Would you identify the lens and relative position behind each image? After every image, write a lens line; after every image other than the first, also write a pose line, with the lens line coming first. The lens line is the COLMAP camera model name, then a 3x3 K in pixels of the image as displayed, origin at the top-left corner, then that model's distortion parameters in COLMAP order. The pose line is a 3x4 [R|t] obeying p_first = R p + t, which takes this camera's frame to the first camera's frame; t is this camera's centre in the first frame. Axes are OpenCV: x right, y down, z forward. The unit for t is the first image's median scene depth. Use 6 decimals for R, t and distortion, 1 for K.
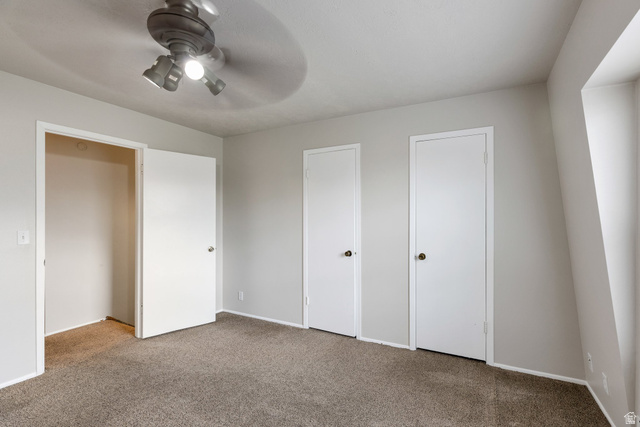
lens RADIAL K [[291.4, 0, 326.0], [0, 291.4, 213.6], [0, 0, 1]] dist [0.000733, -0.000257]
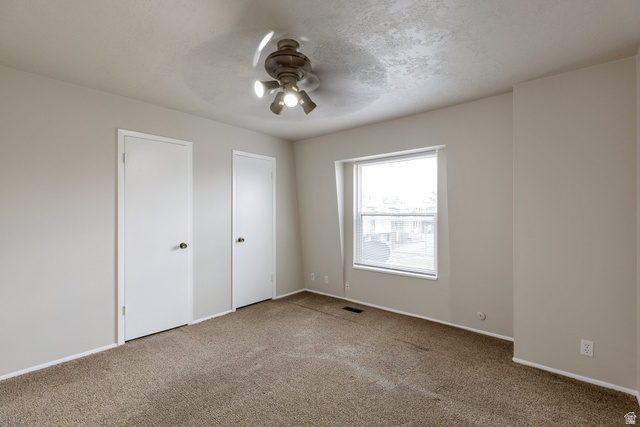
lens RADIAL K [[291.4, 0, 326.0], [0, 291.4, 213.6], [0, 0, 1]] dist [0.000733, -0.000257]
pose [[0.215226, -0.000938, 0.976564, -0.903369], [-0.013020, 0.999908, 0.003830, 0.011663], [-0.976477, -0.013539, 0.215194, 0.309053]]
